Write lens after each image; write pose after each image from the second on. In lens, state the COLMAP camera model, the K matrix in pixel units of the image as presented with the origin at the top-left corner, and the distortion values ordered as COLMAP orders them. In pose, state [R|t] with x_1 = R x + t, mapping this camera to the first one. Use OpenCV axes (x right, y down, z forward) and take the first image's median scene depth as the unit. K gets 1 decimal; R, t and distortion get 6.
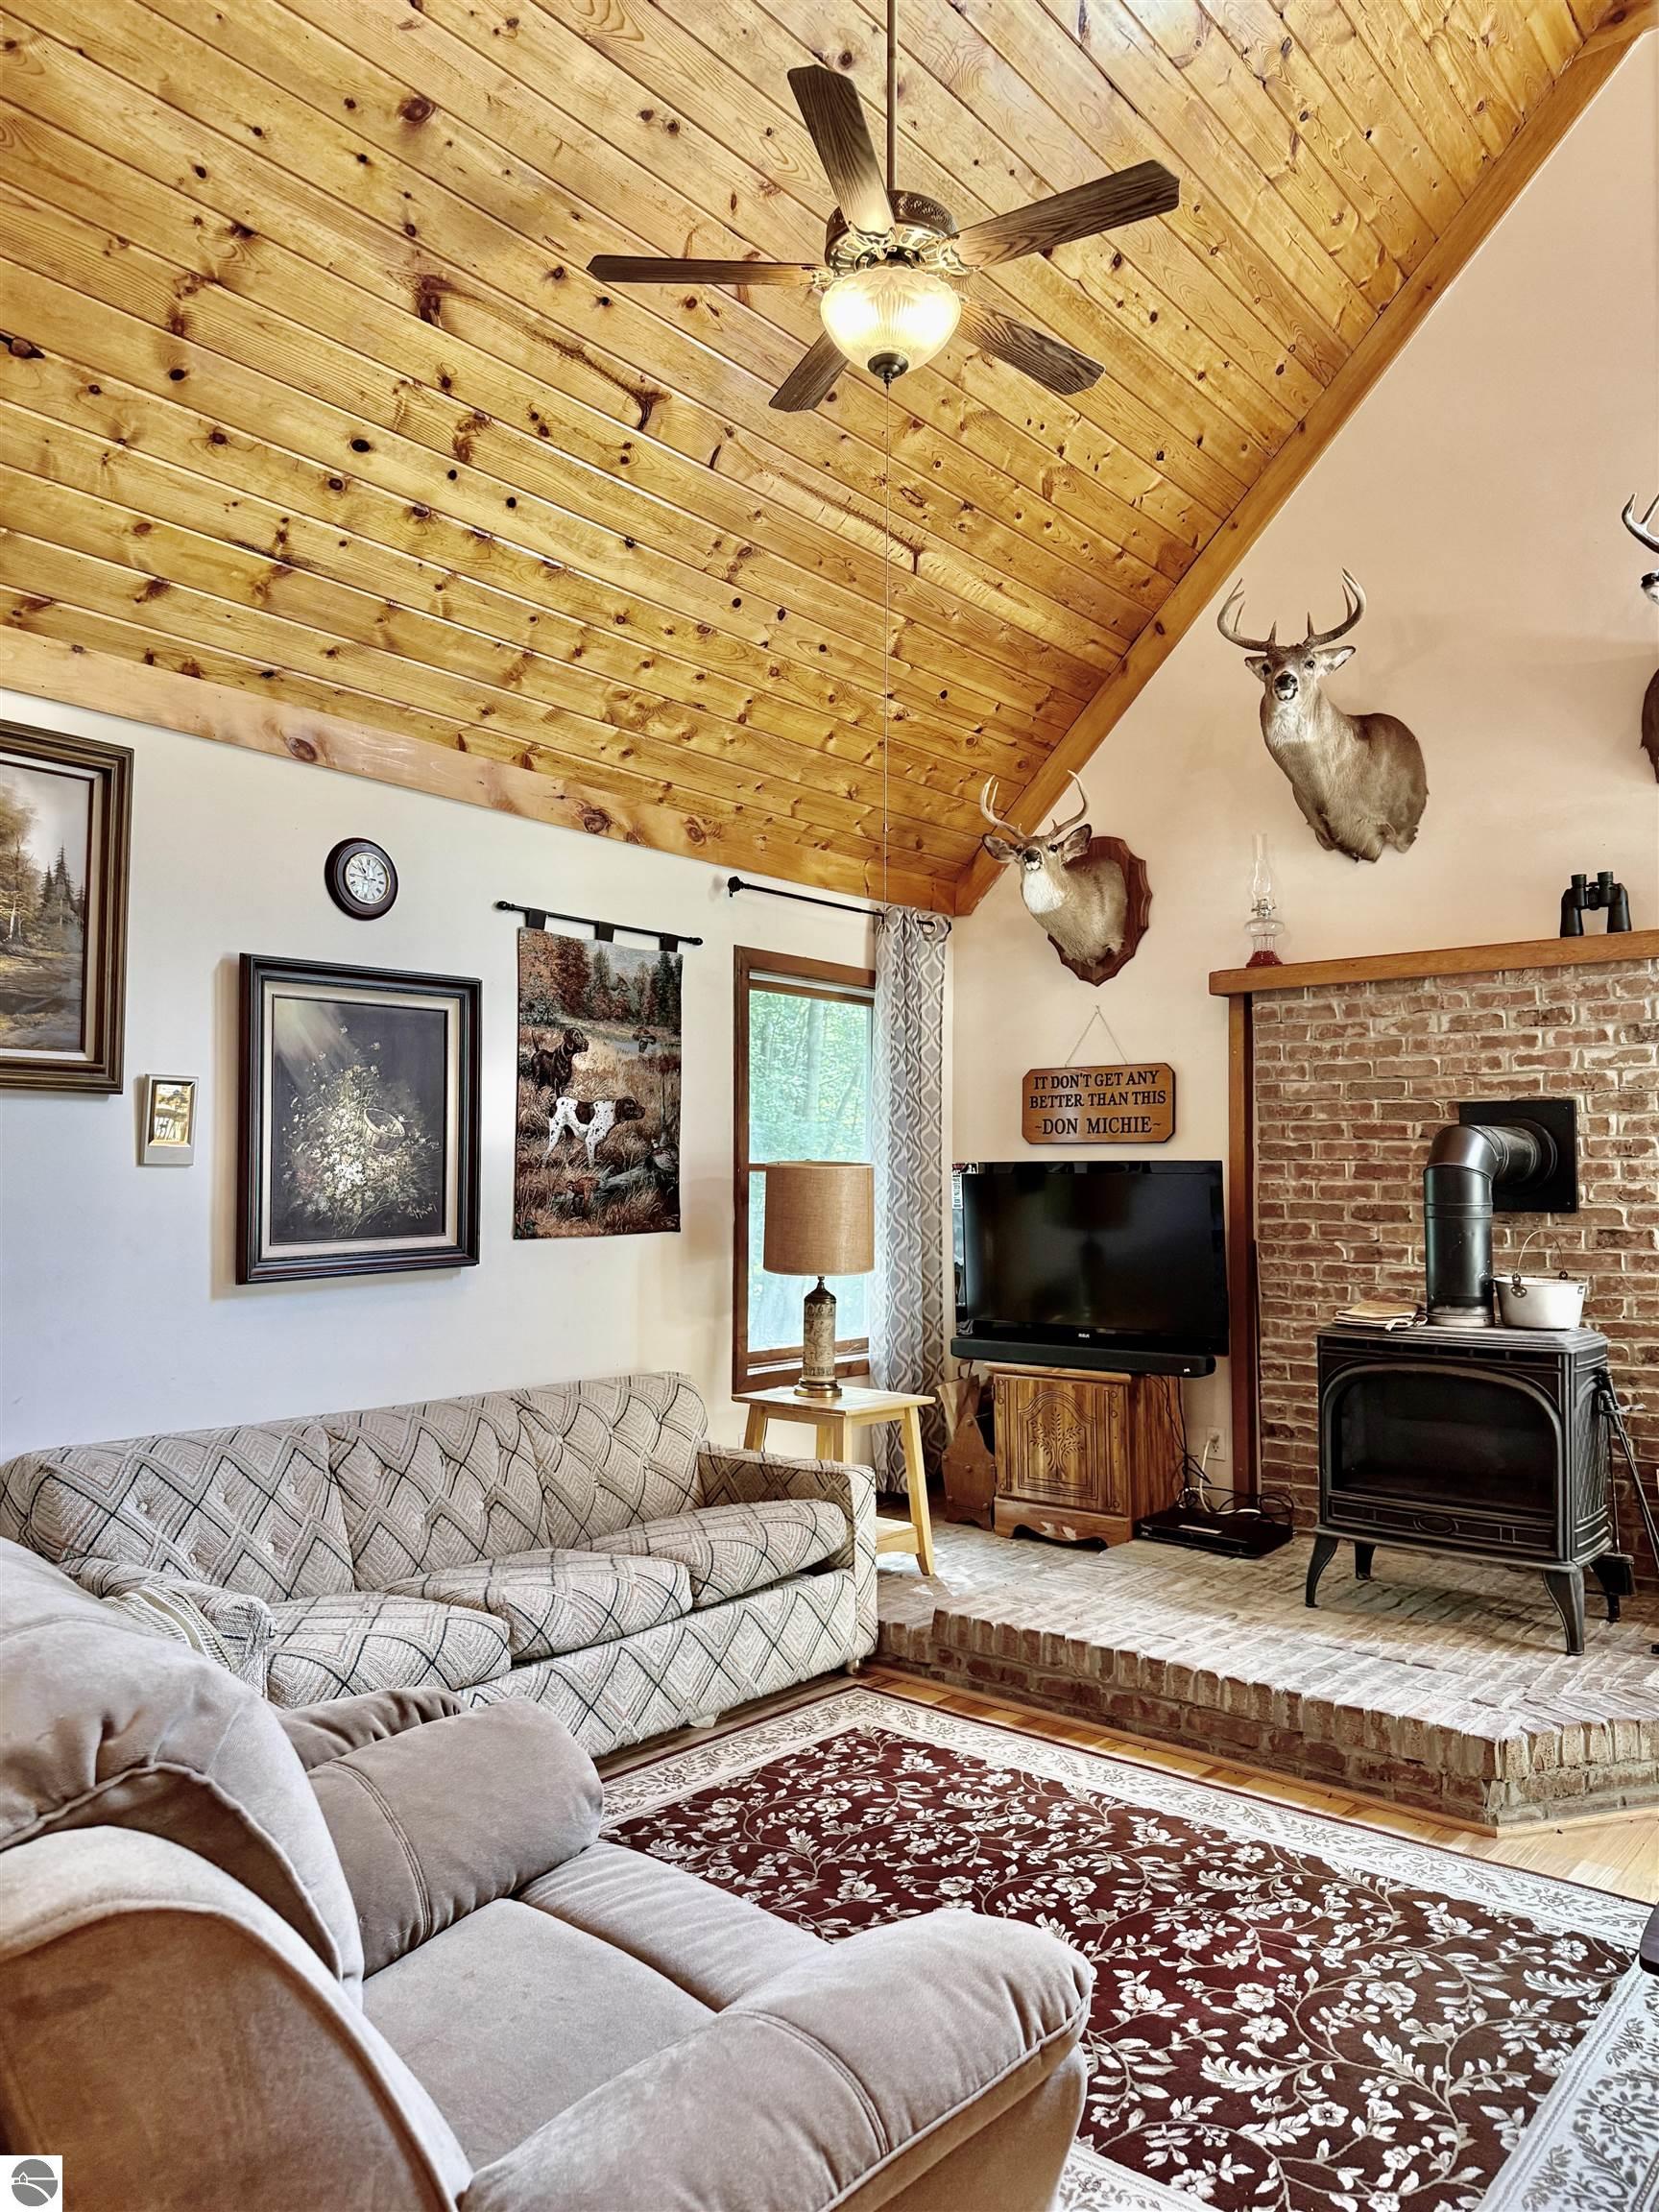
lens RADIAL K [[1565.9, 0, 836.5], [0, 1565.9, 1100.3], [0, 0, 1]] dist [0.069701, -0.078255]
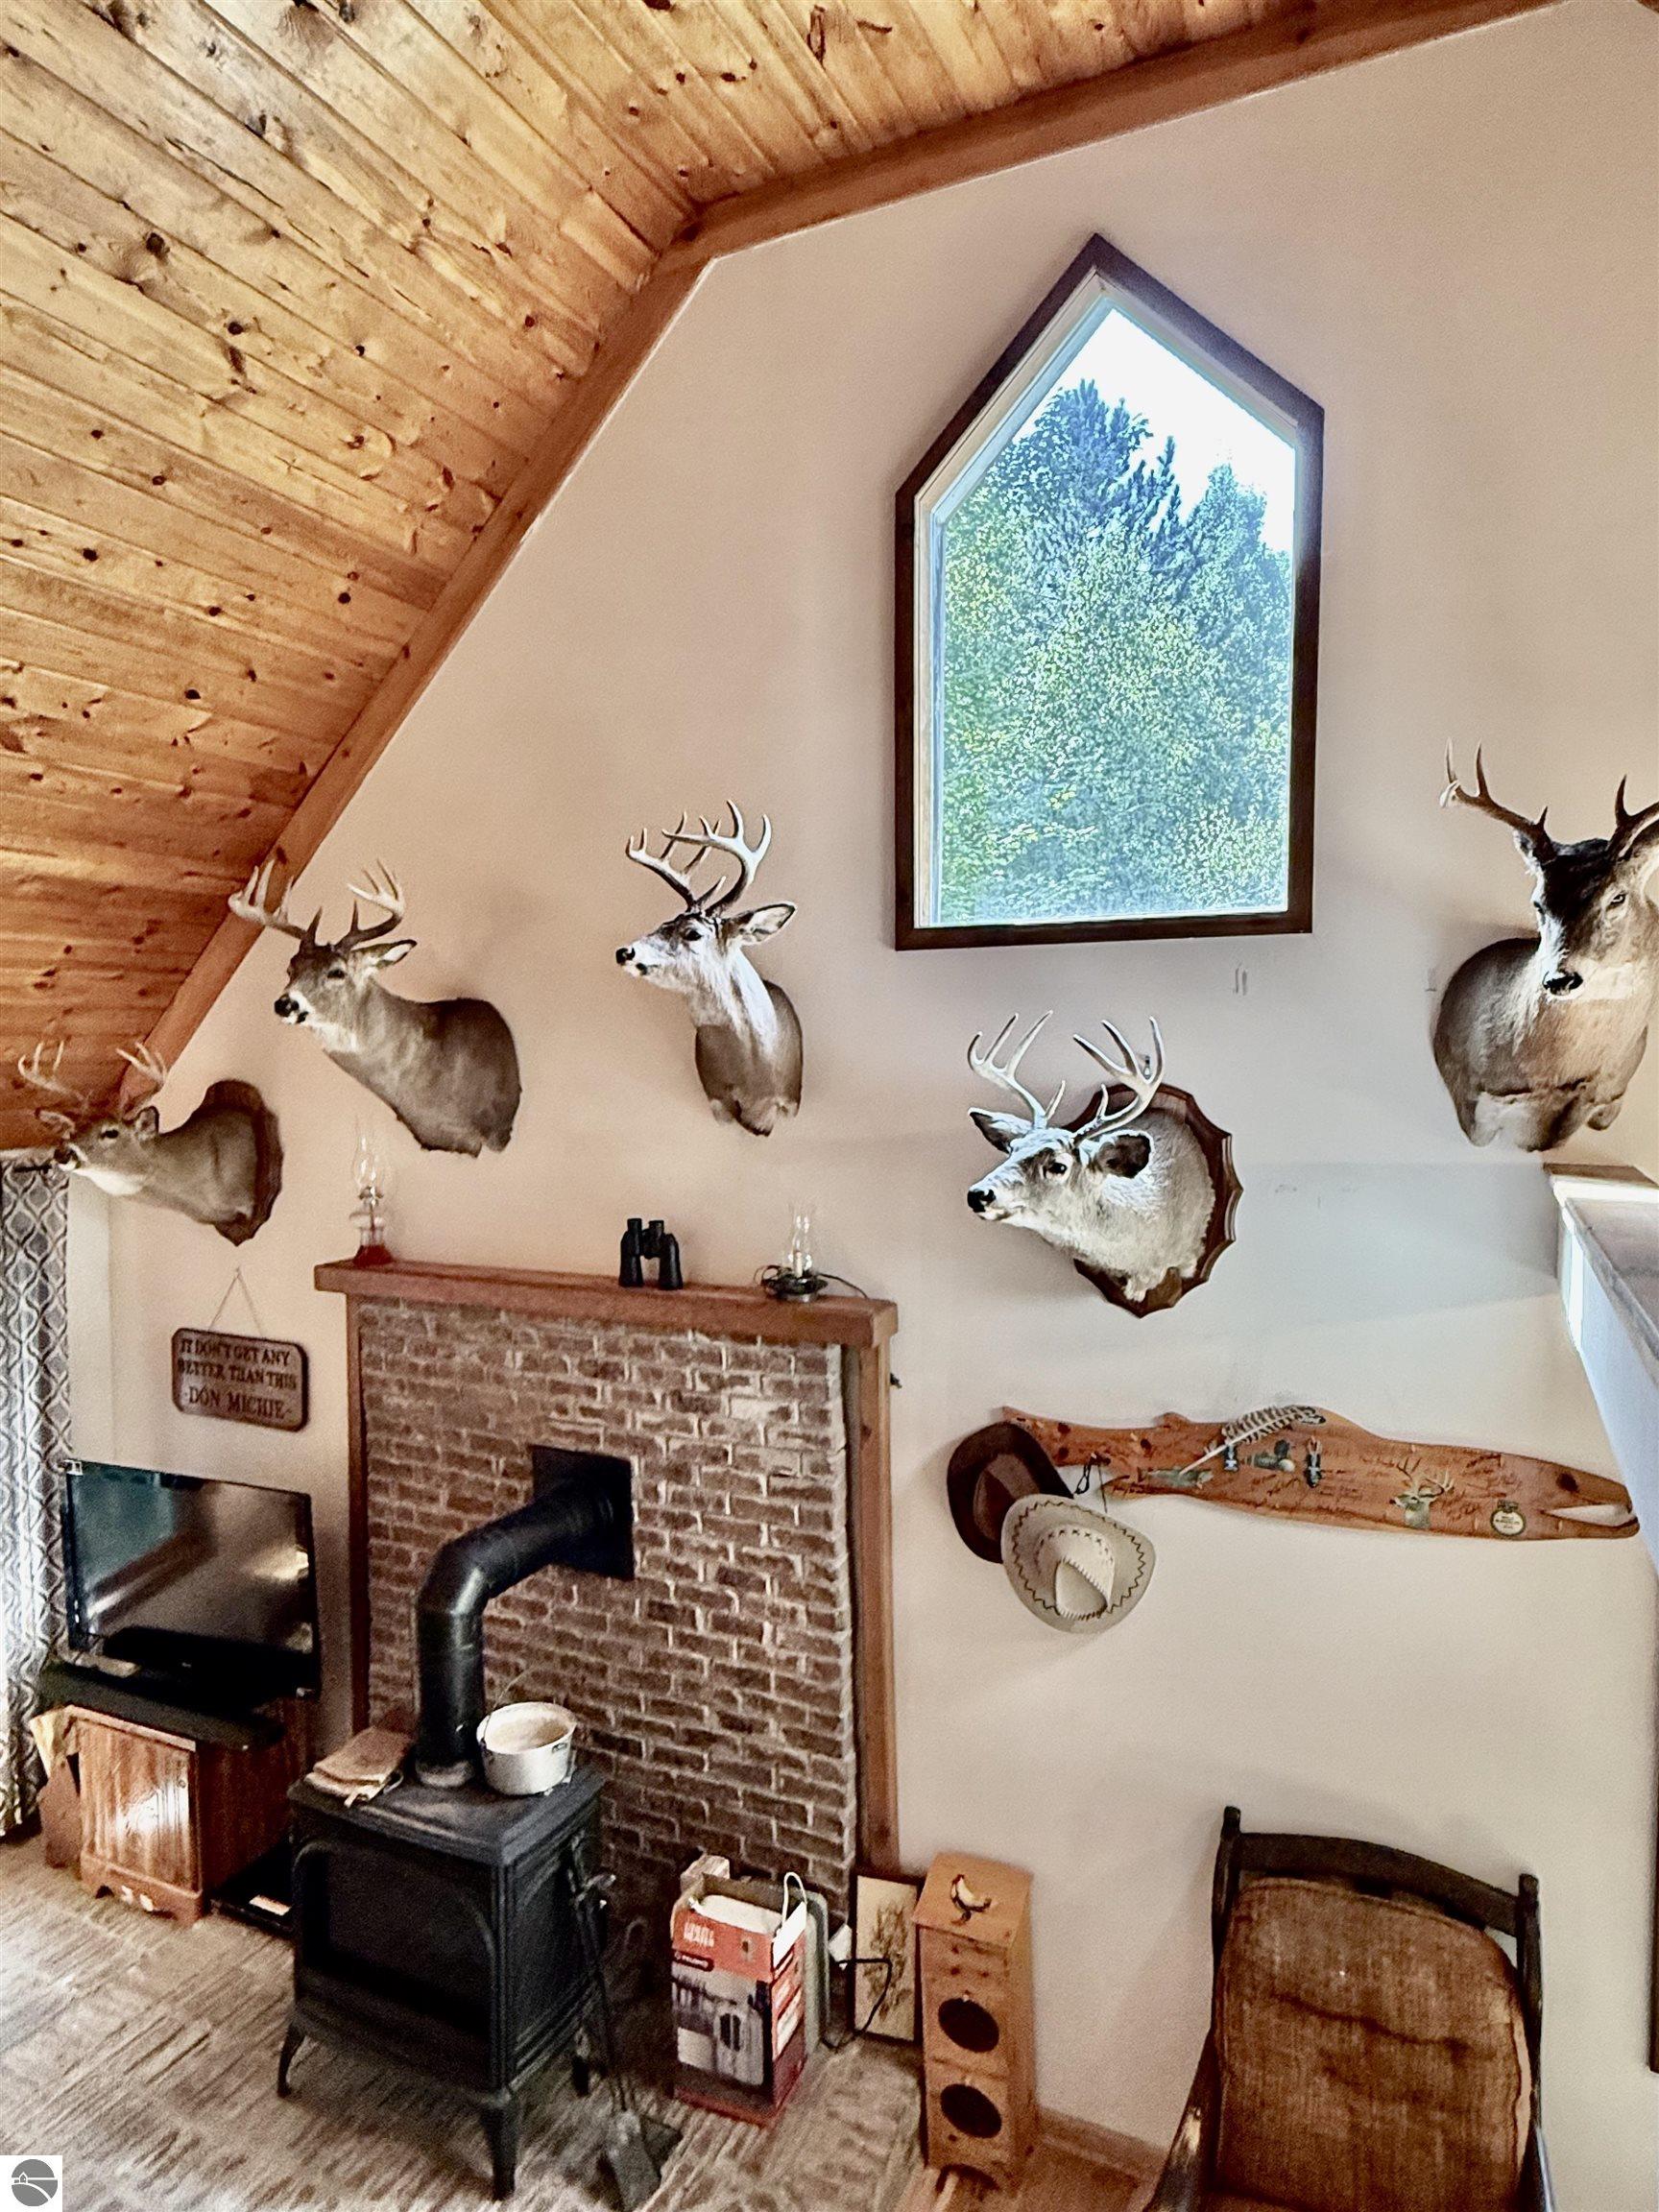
lens RADIAL K [[1295.2, 0, 828.6], [0, 1295.2, 1108.5], [0, 0, 1]] dist [-0.003027, 0.002250]
pose [[0.971992, -0.016977, 0.234402, 0.417588], [-0.003063, 0.996387, 0.084869, -0.279095], [-0.234996, -0.083210, 0.968428, 0.263165]]
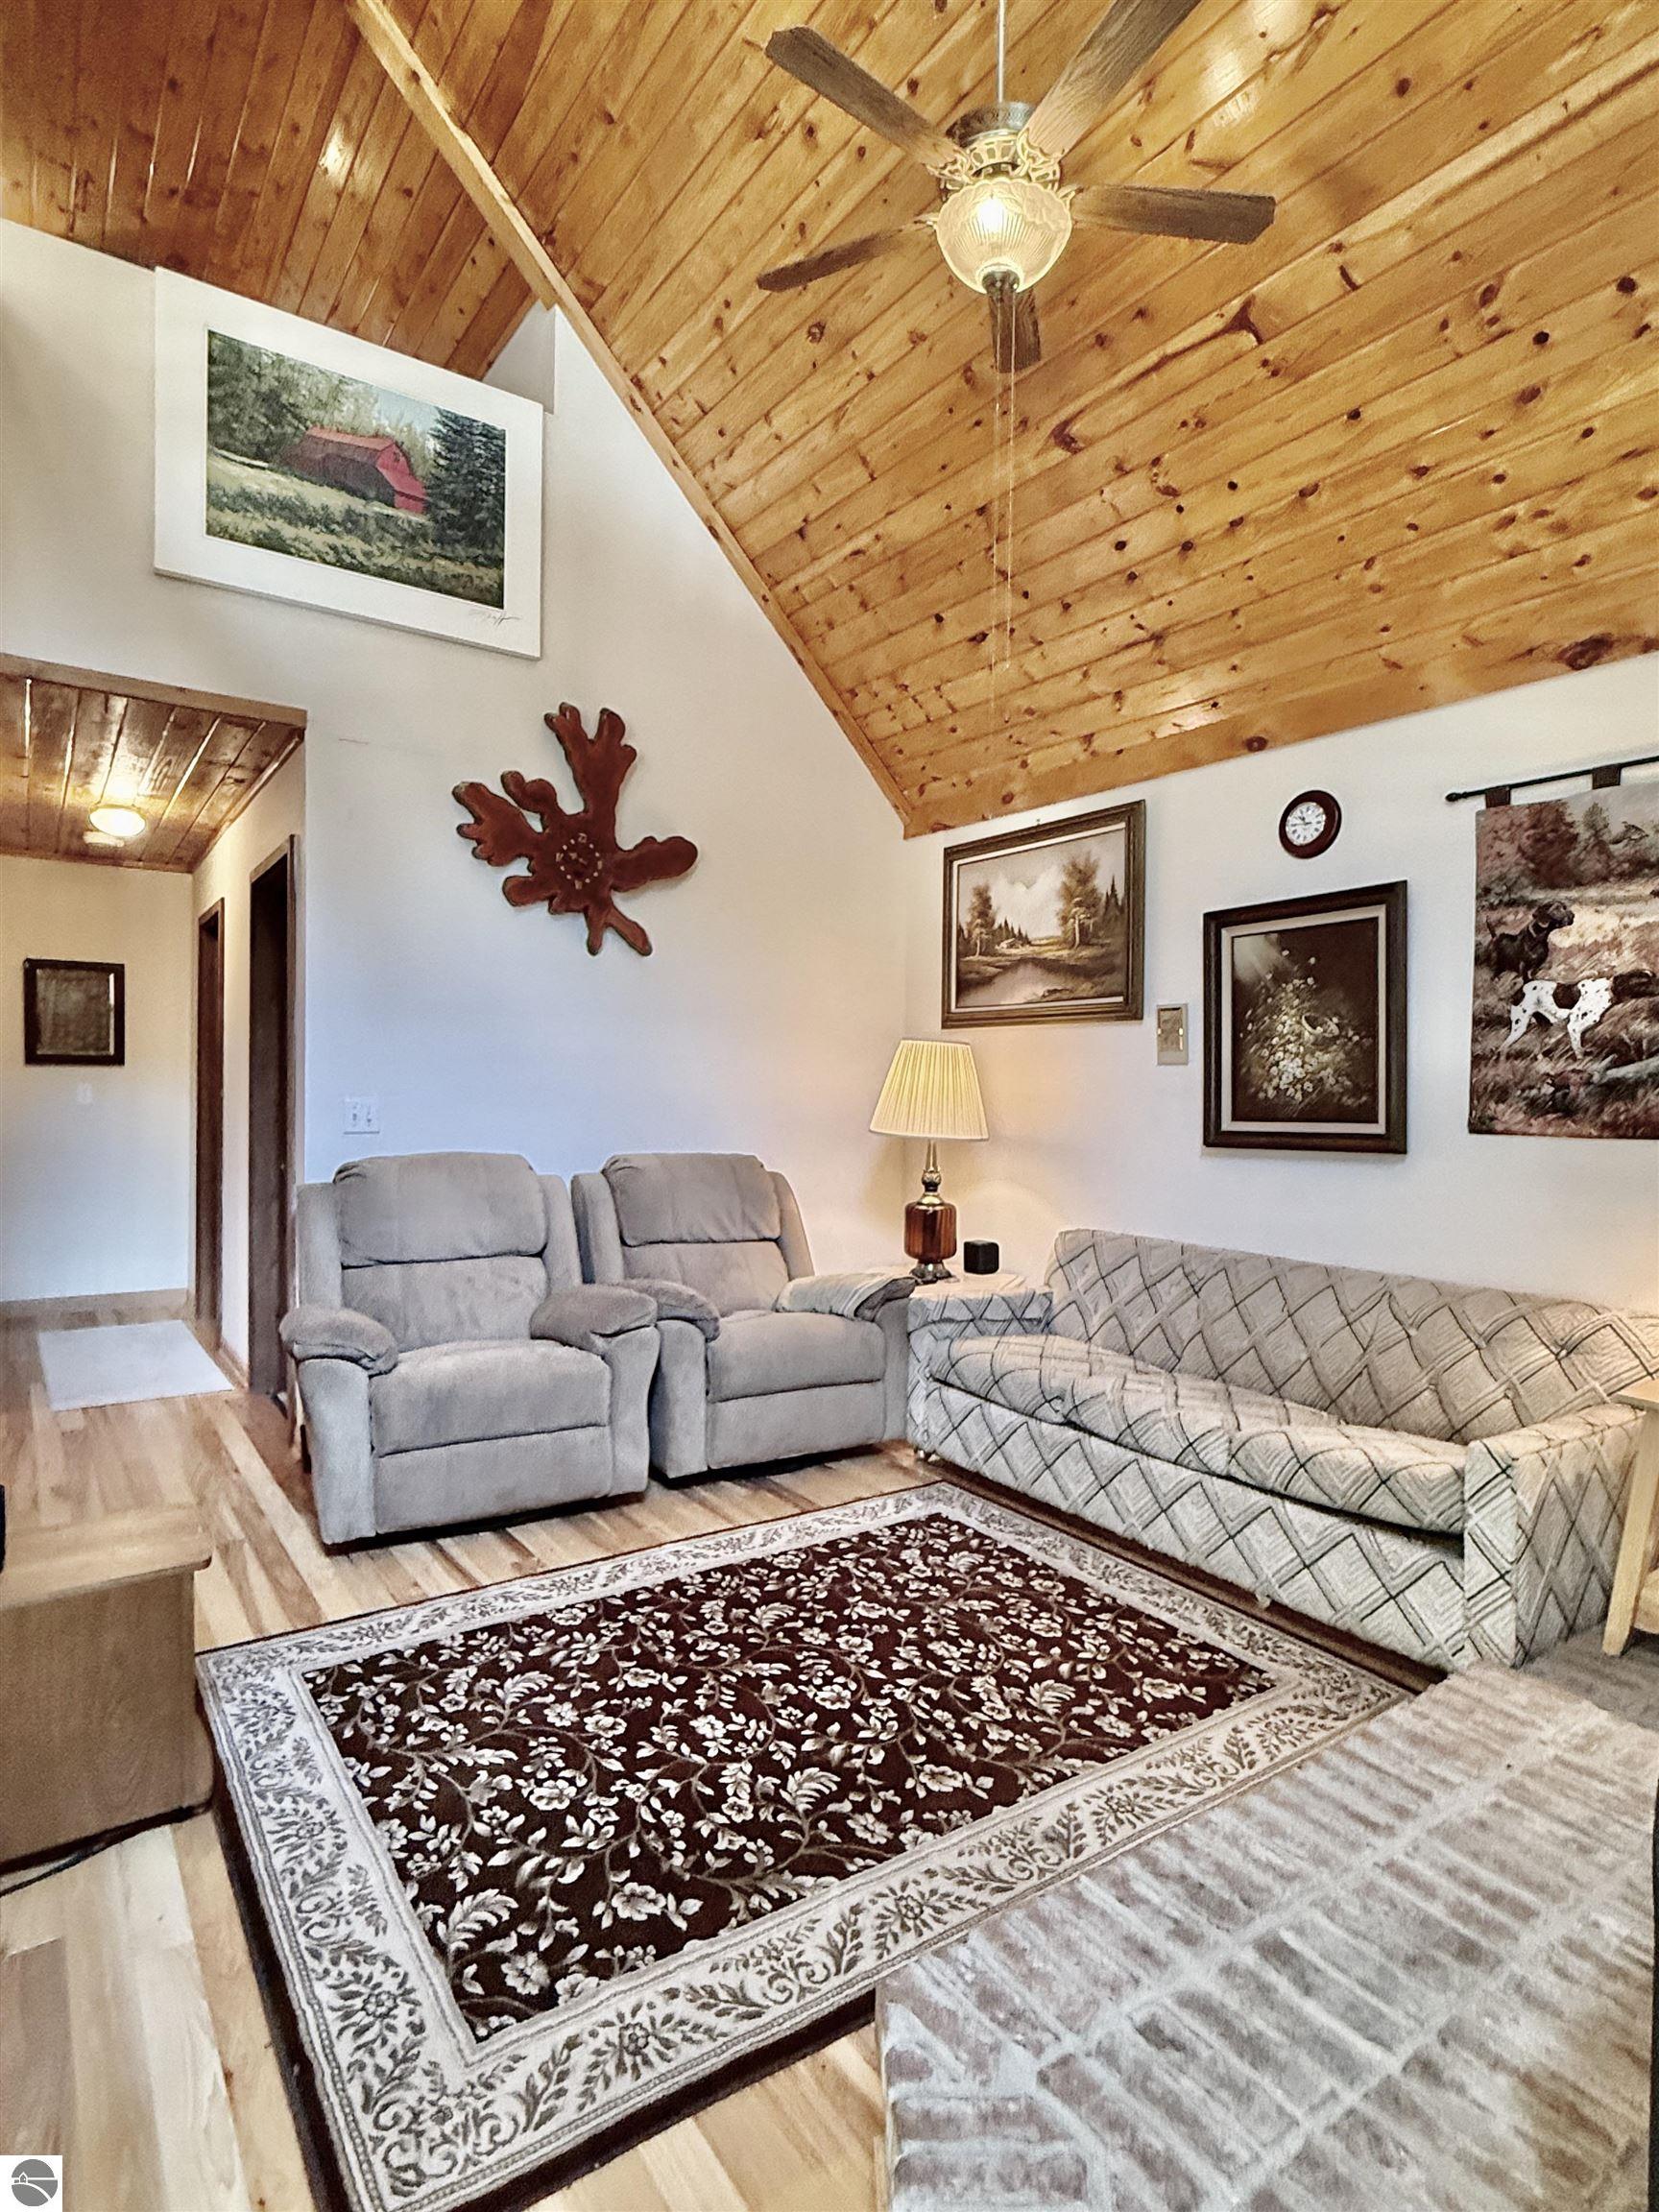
lens RADIAL K [[1165.2, 0, 828.1], [0, 1165.2, 1111.1], [0, 0, 1]] dist [-0.006259, 0.000850]
pose [[-0.281449, 0.005182, -0.959562, 0.600505], [0.028980, 0.999575, -0.003102, 0.064905], [0.959138, -0.028682, -0.281480, 0.812407]]
